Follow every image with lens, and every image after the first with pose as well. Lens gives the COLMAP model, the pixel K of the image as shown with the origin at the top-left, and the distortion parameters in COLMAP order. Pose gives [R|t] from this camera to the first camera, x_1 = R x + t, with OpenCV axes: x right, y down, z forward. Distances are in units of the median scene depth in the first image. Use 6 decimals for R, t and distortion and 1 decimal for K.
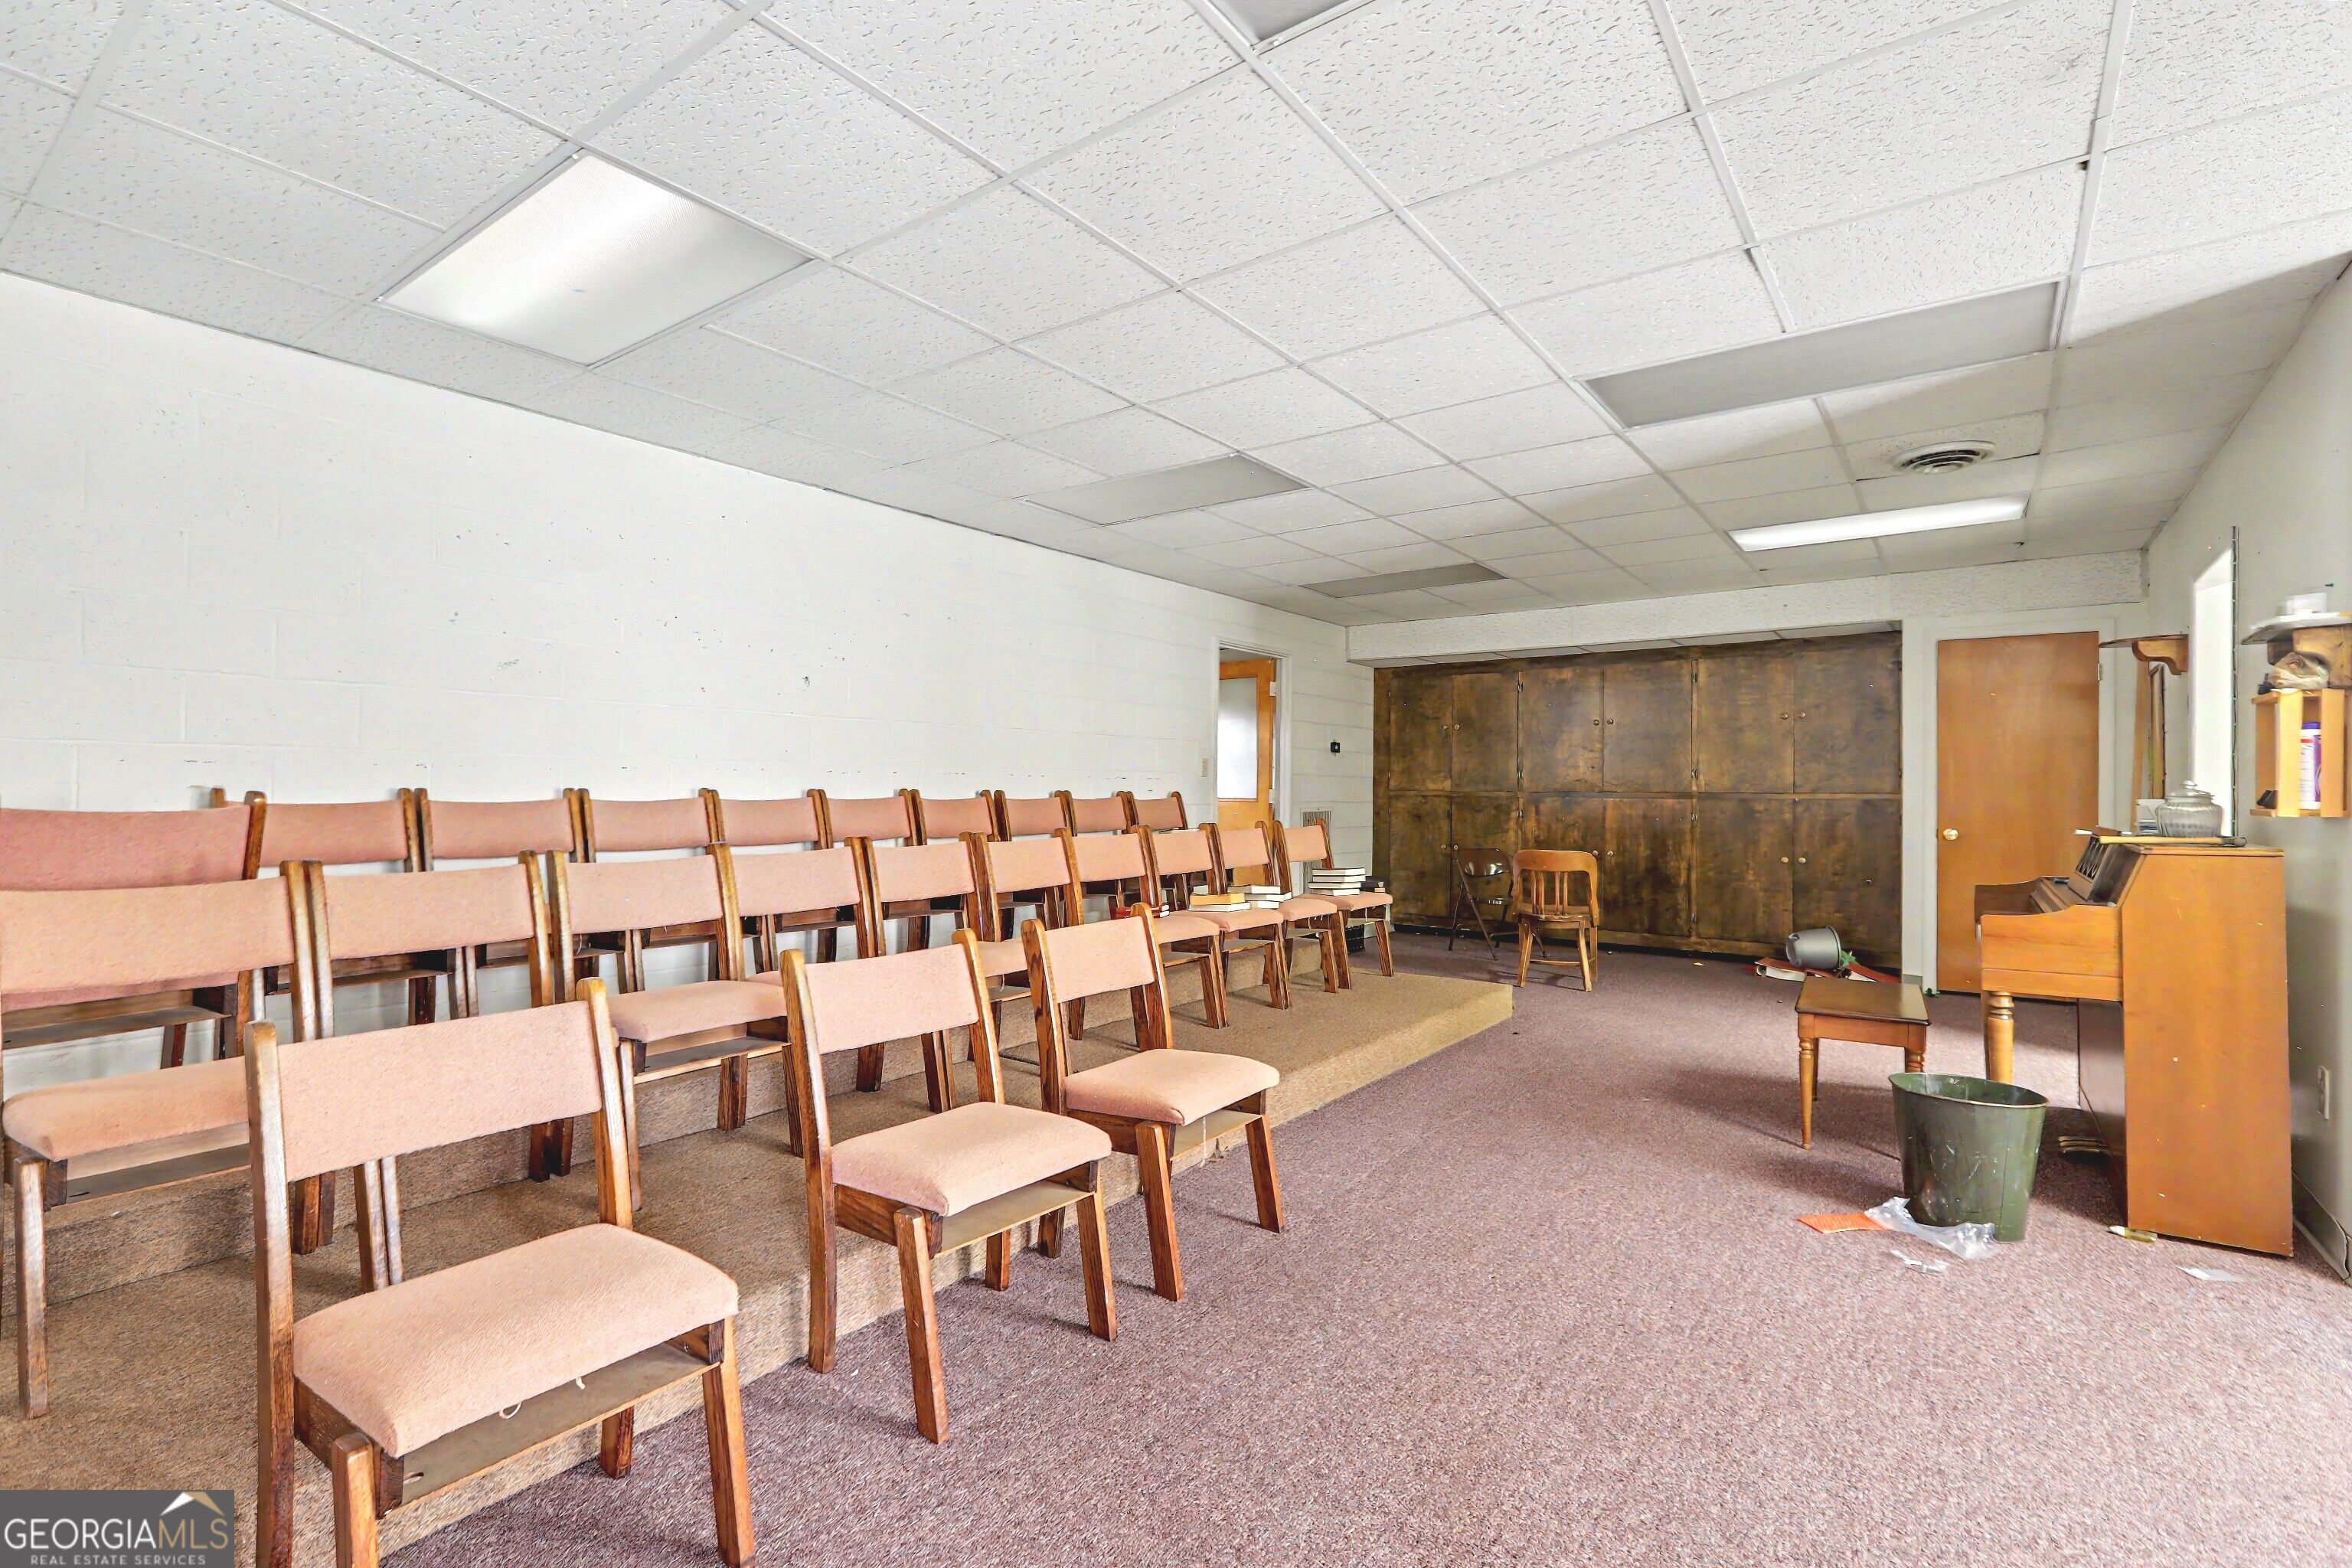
lens RADIAL K [[1075.6, 0, 1176.0], [0, 1075.6, 784.0], [0, 0, 1]] dist [-0.000292, 0.000188]
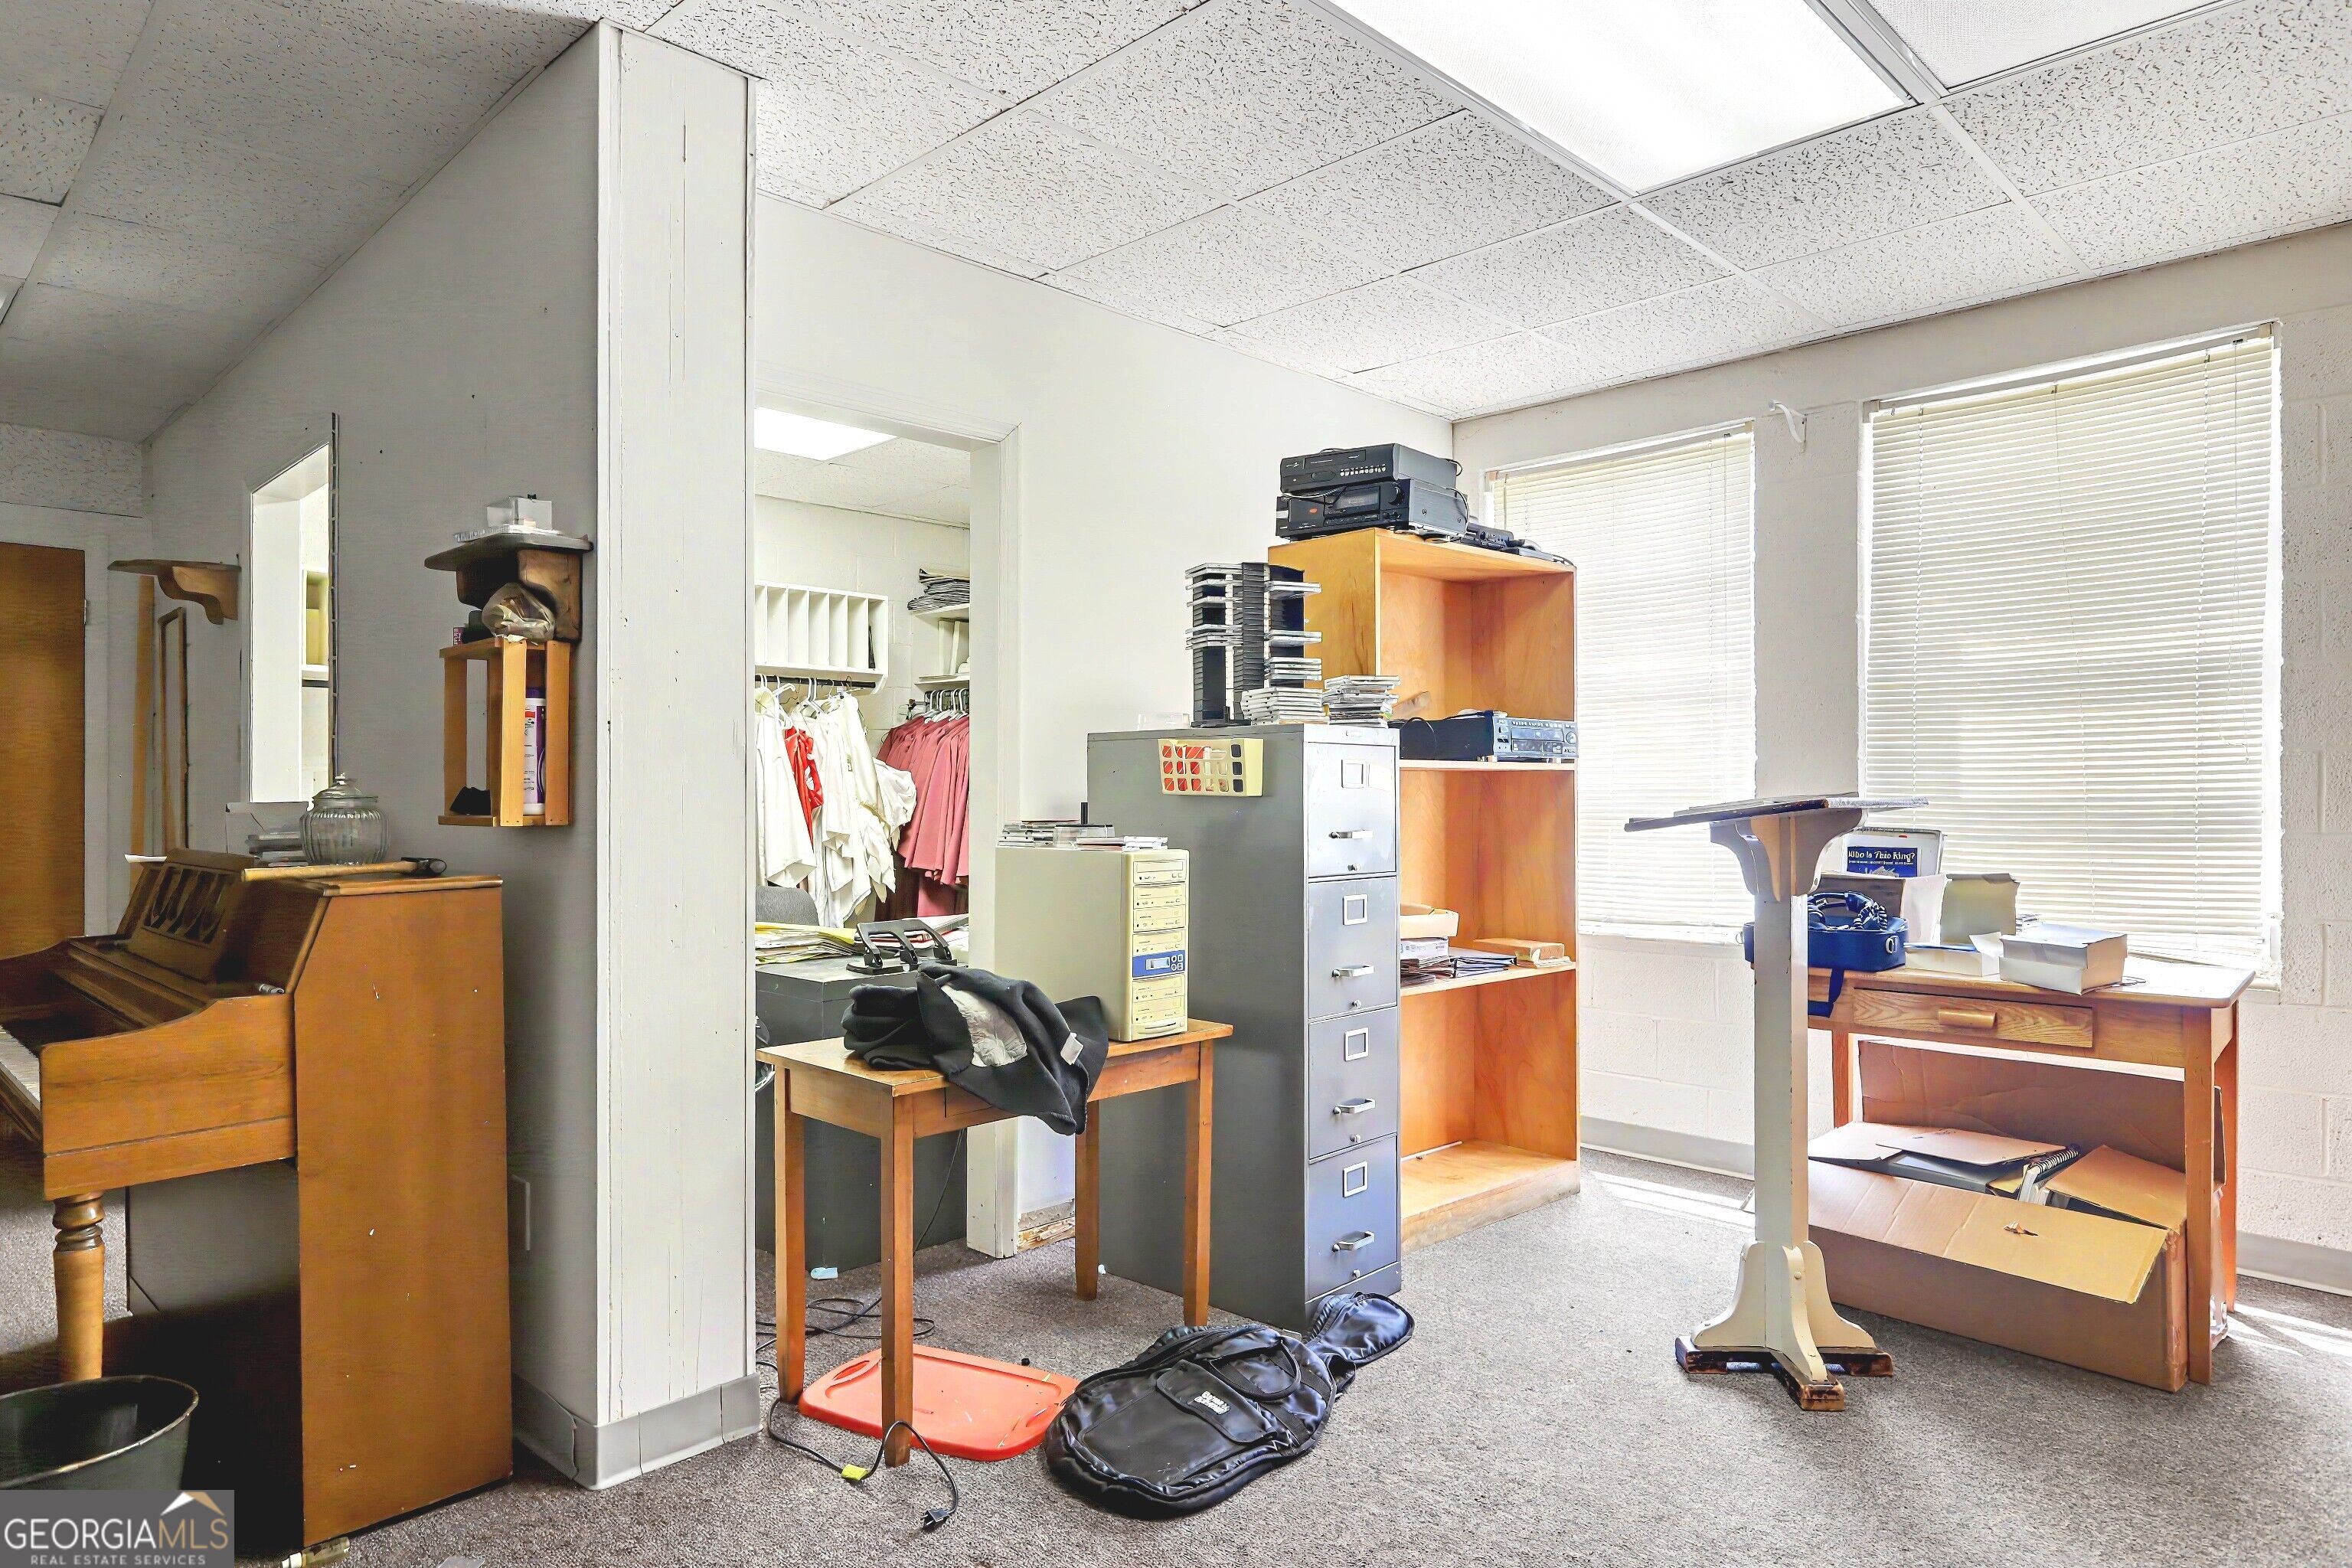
lens RADIAL K [[1429.7, 0, 1176.0], [0, 1429.7, 784.0], [0, 0, 1]] dist [-0.000115, -0.000442]
pose [[0.153015, 0.005955, 0.988206, 0.203902], [-0.001018, 0.999982, -0.005868, 0.008285], [-0.988223, -0.000108, 0.153018, 0.425017]]
